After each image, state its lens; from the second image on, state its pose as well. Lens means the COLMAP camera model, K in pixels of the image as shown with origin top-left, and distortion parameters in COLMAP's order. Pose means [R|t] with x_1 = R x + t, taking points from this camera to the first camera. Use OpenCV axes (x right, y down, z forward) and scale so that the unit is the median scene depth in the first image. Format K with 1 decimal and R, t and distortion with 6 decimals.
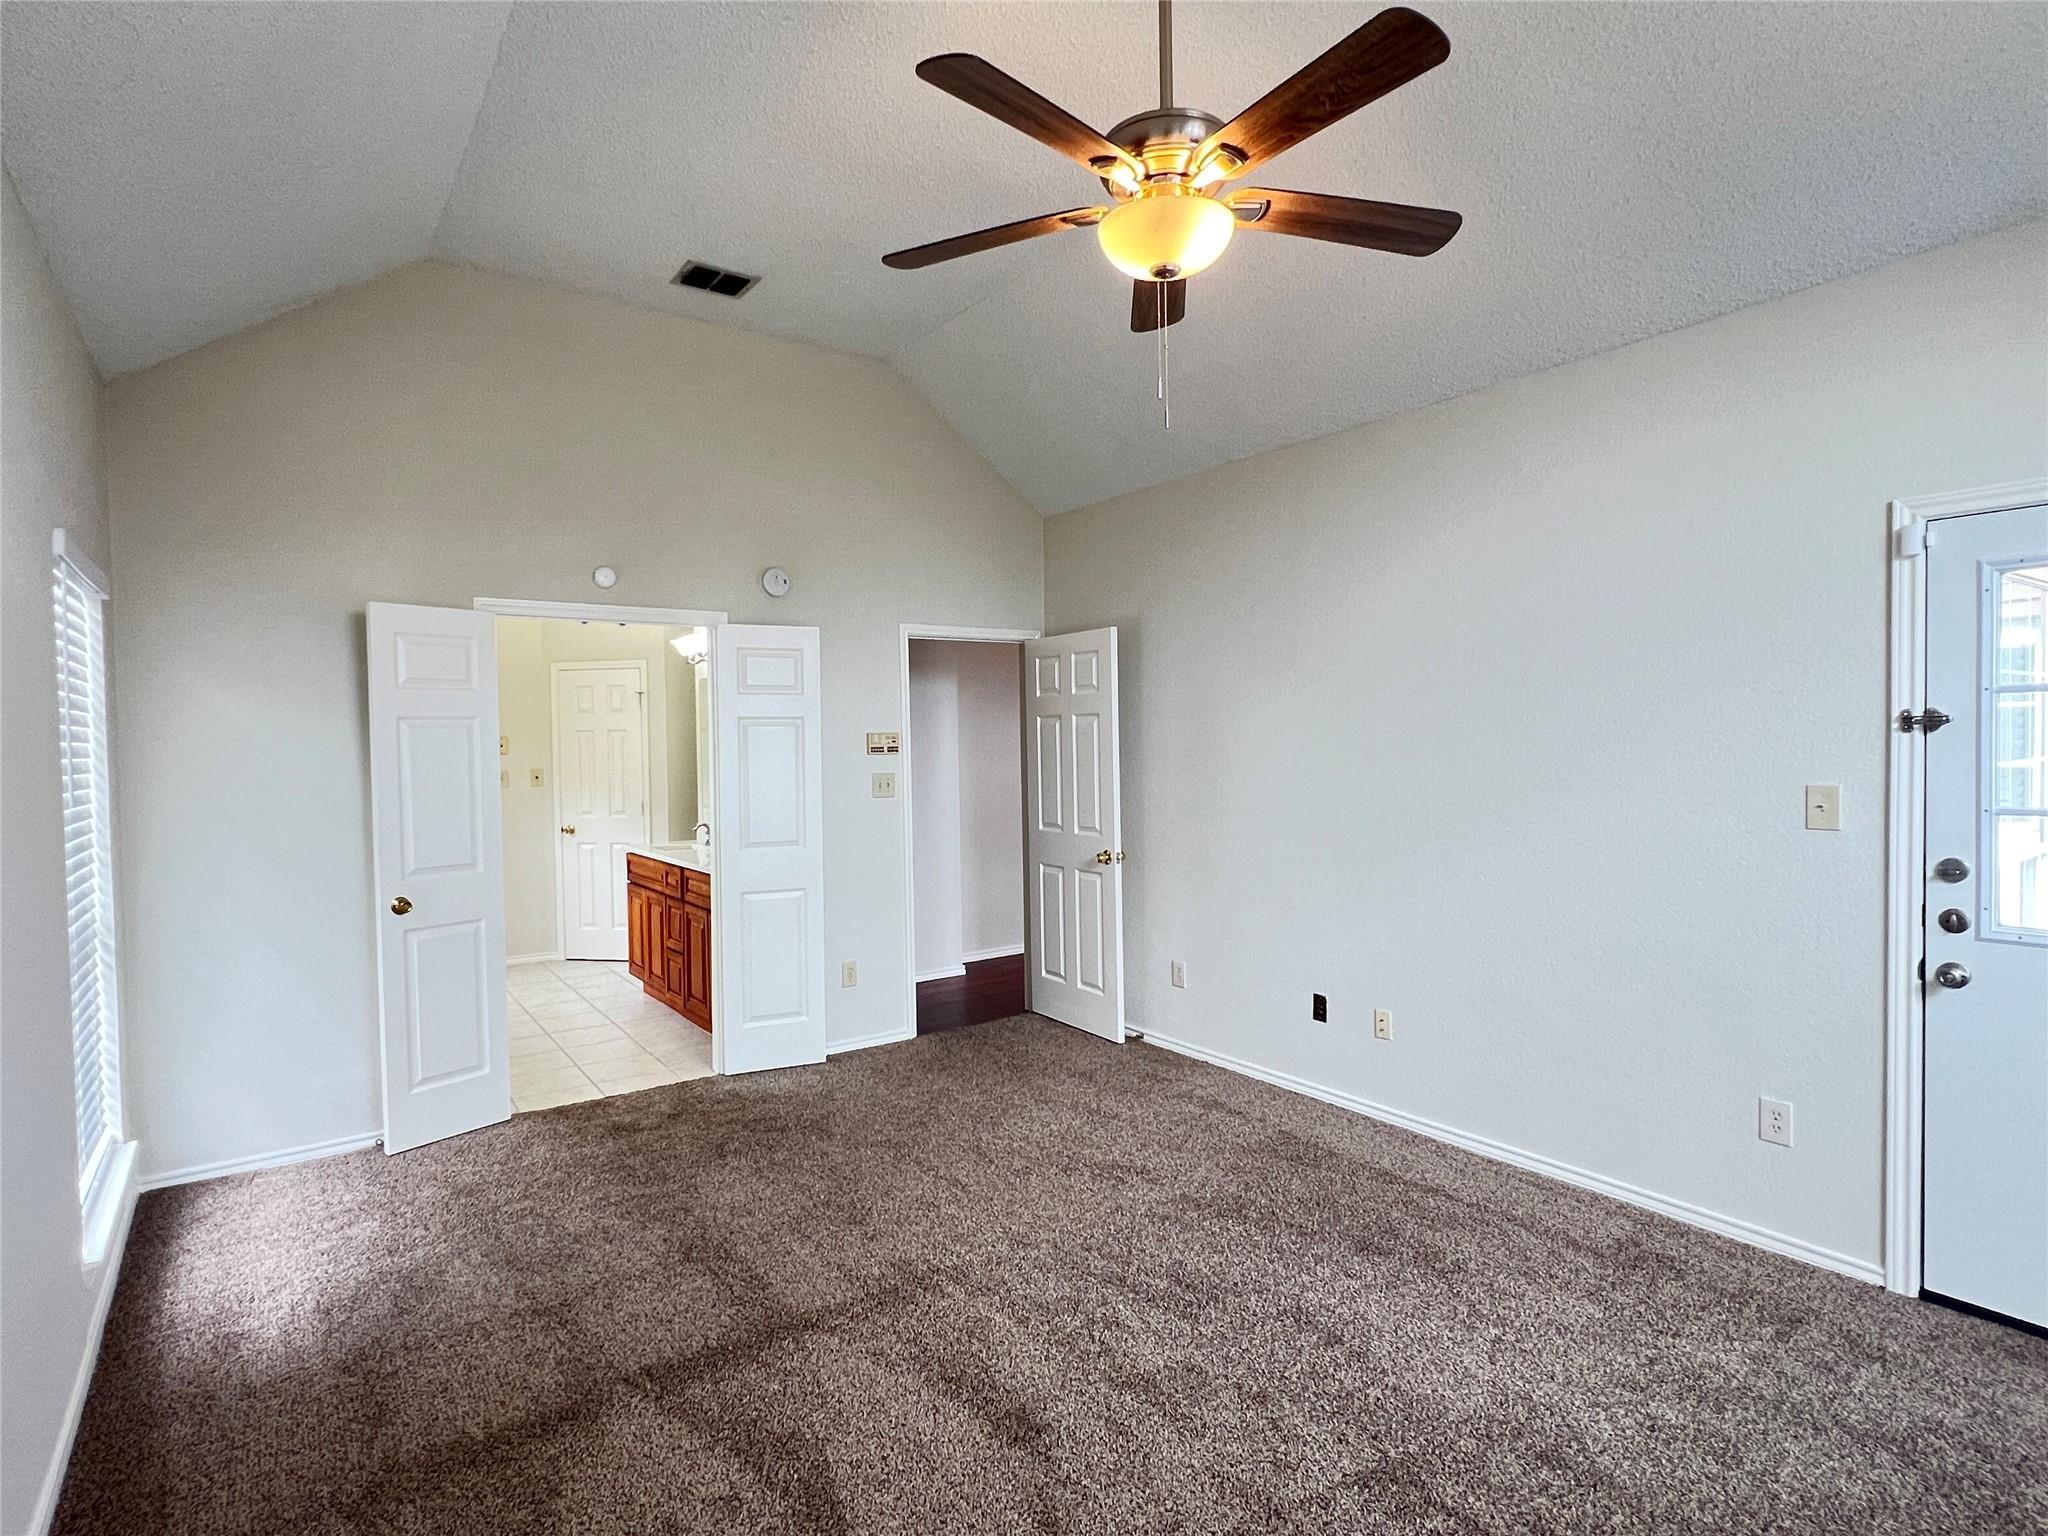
lens RADIAL K [[1051.1, 0, 1026.1], [0, 1051.1, 762.6], [0, 0, 1]] dist [-0.002531, -0.000199]
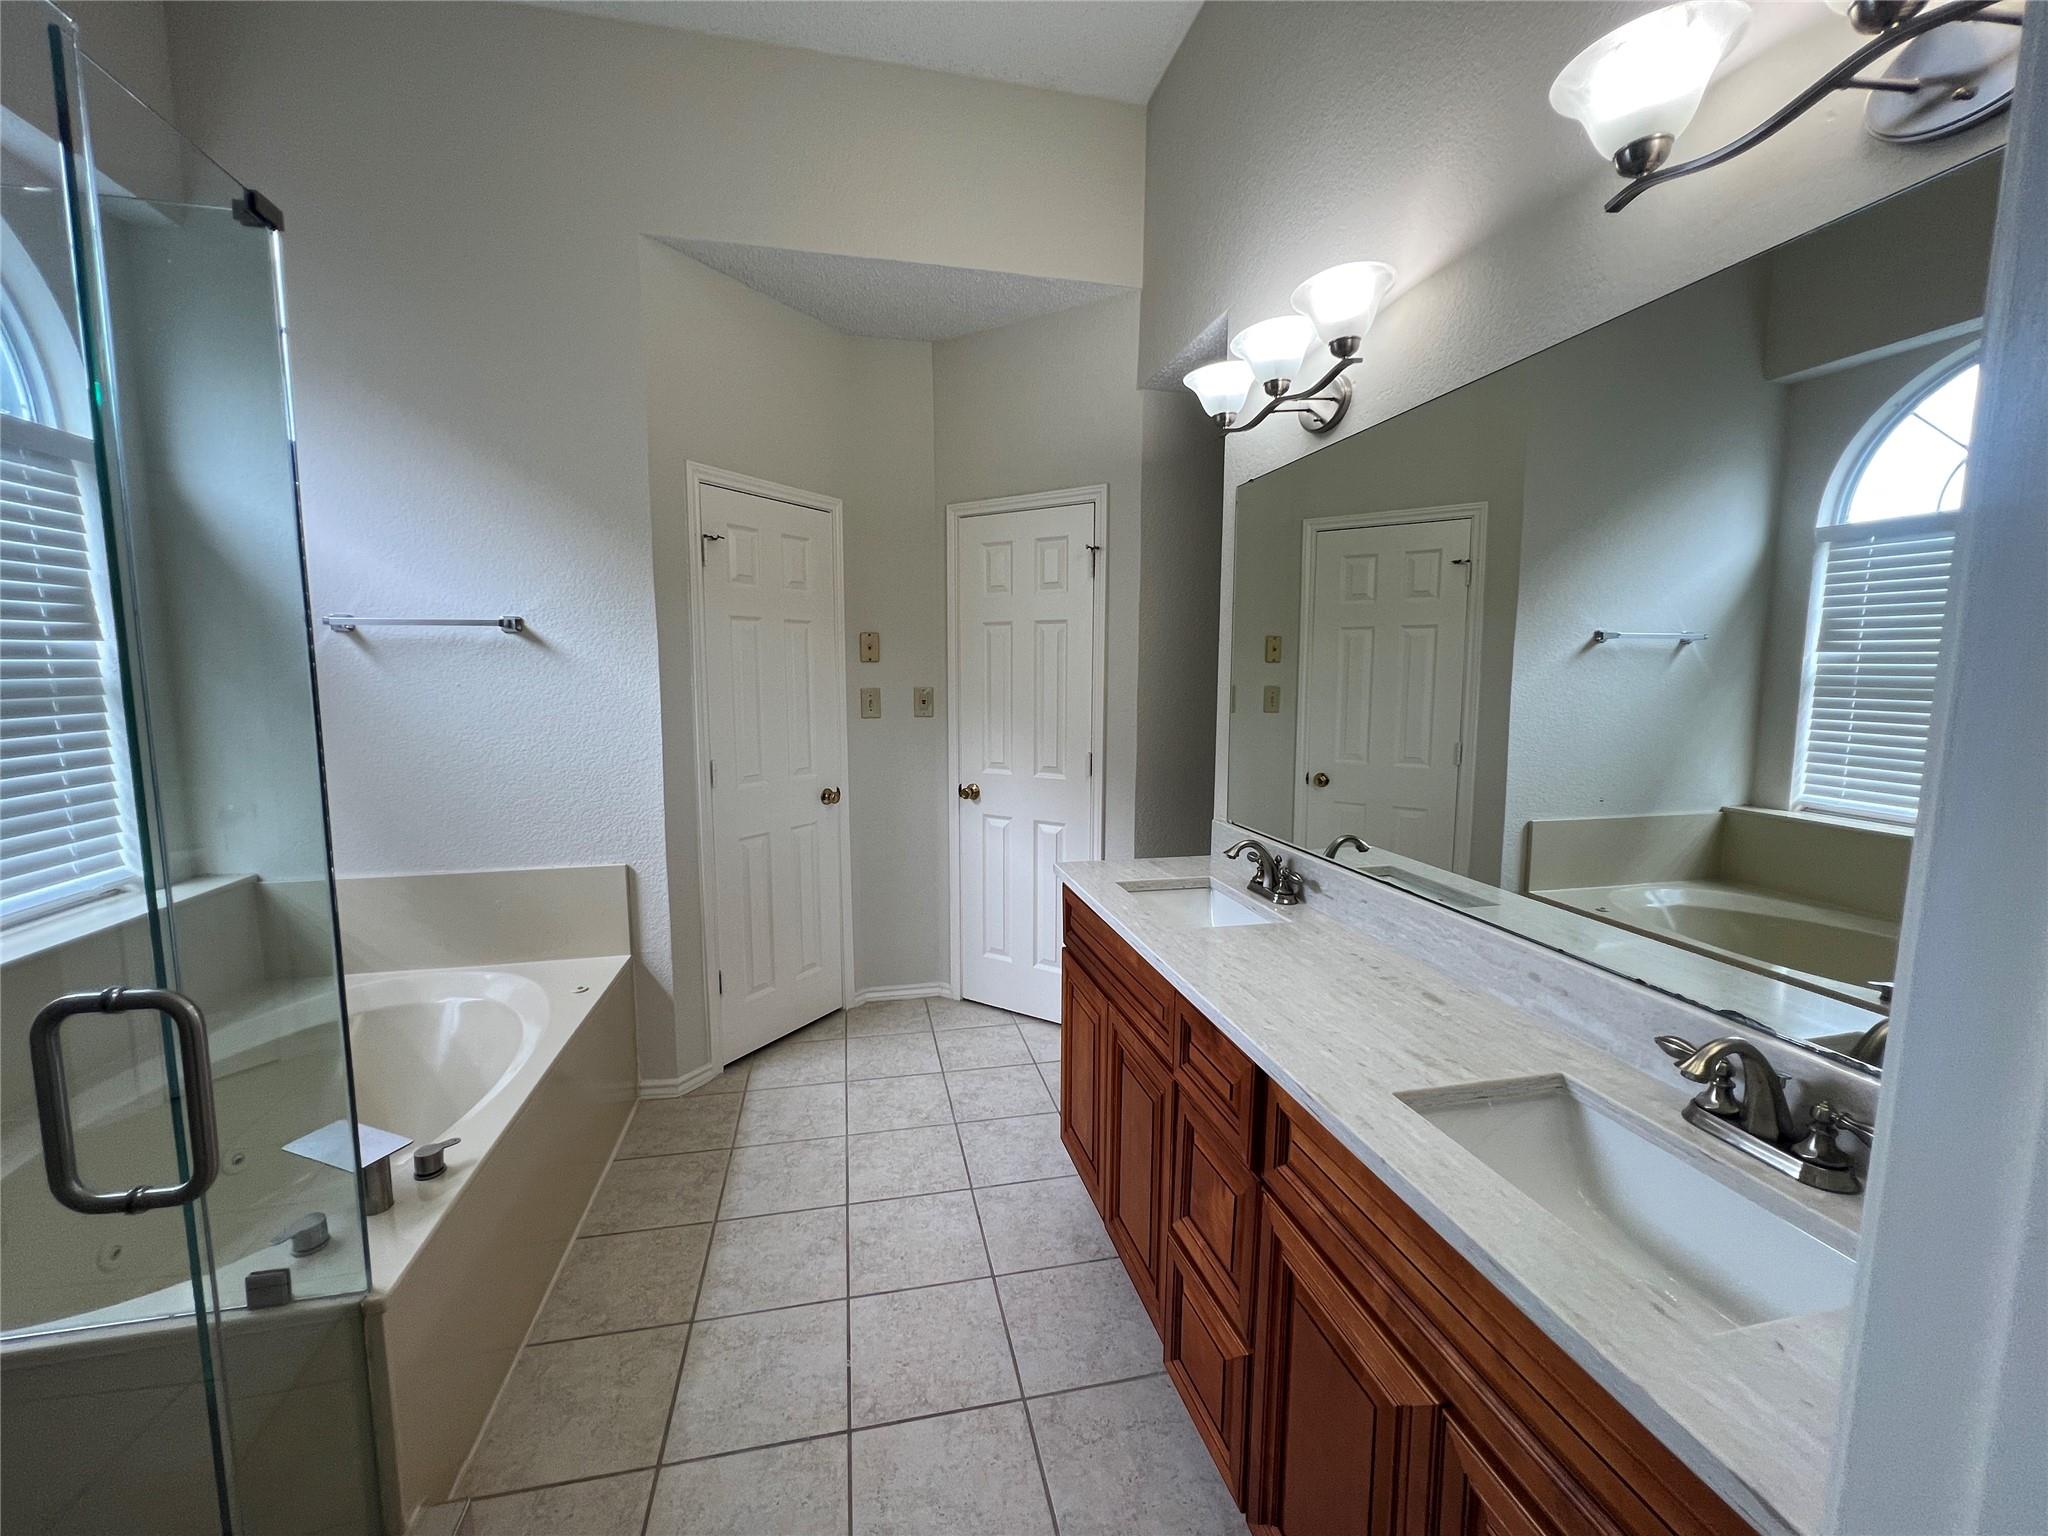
lens RADIAL K [[820.9, 0, 1026.7], [0, 820.9, 764.2], [0, 0, 1]] dist [0.000139, 0.001033]
pose [[0.923885, 0.061980, -0.377617, -0.233492], [-0.026884, 0.994871, 0.097516, 0.002146], [0.381724, -0.079941, 0.920813, 0.591592]]
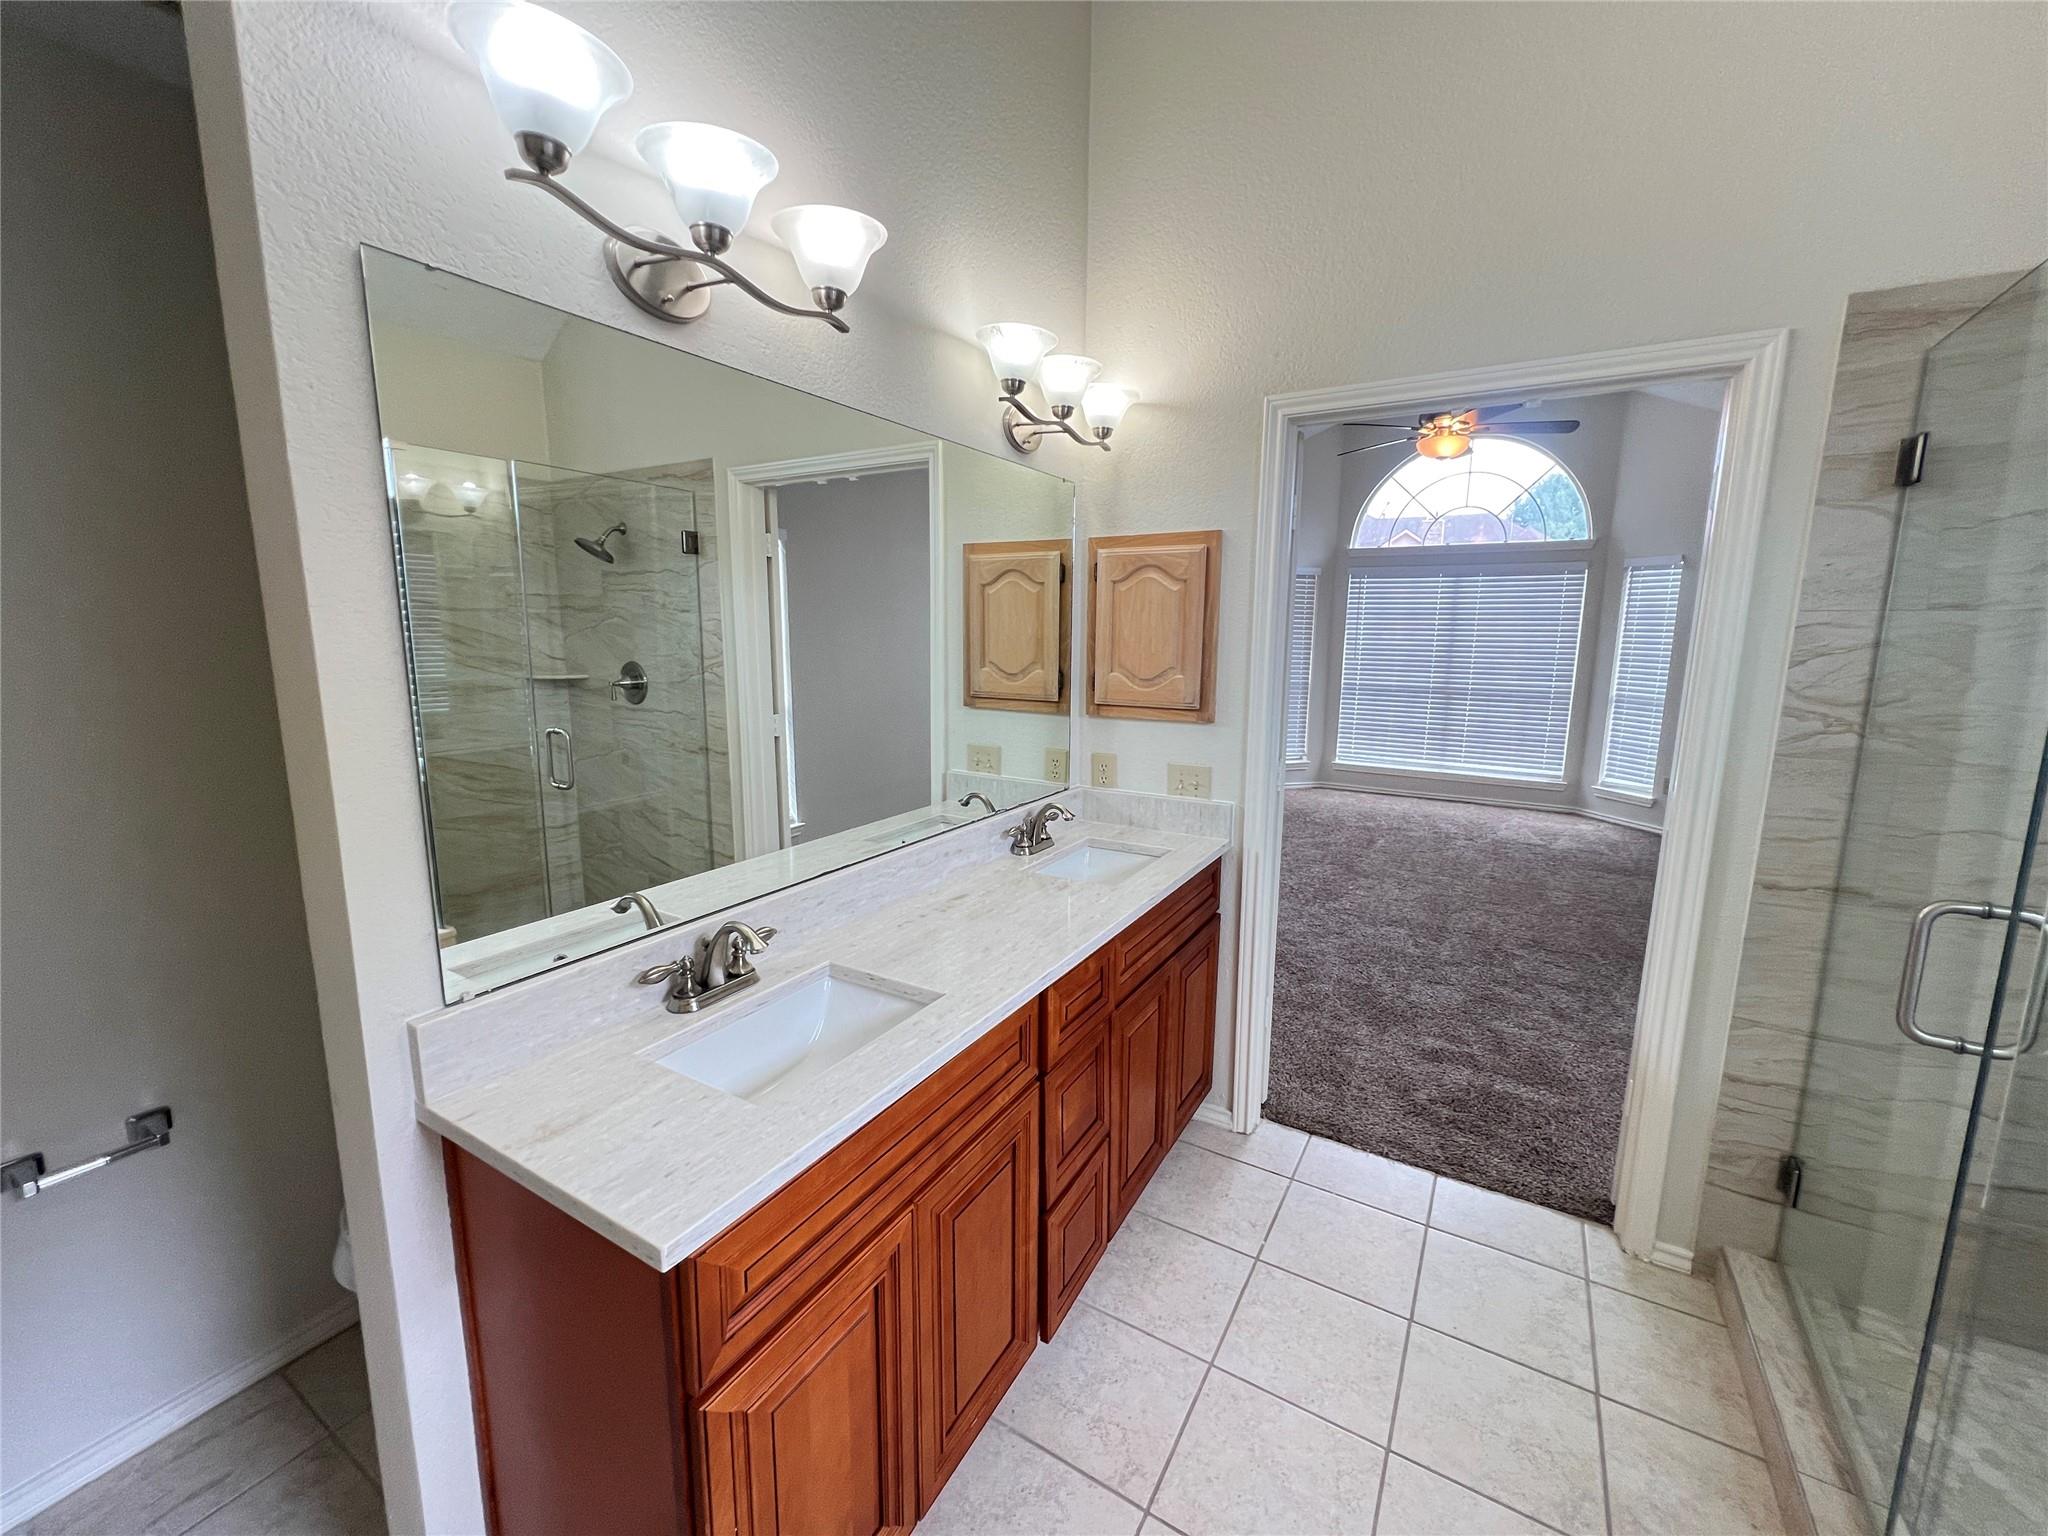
lens RADIAL K [[820.9, 0, 1021.8], [0, 820.9, 760.1], [0, 0, 1]] dist [0.000139, 0.001033]
pose [[-0.399890, -0.132726, 0.906902, -0.581506], [0.027337, 0.987292, 0.156546, -0.019653], [-0.916155, 0.087393, -0.391180, 1.042910]]
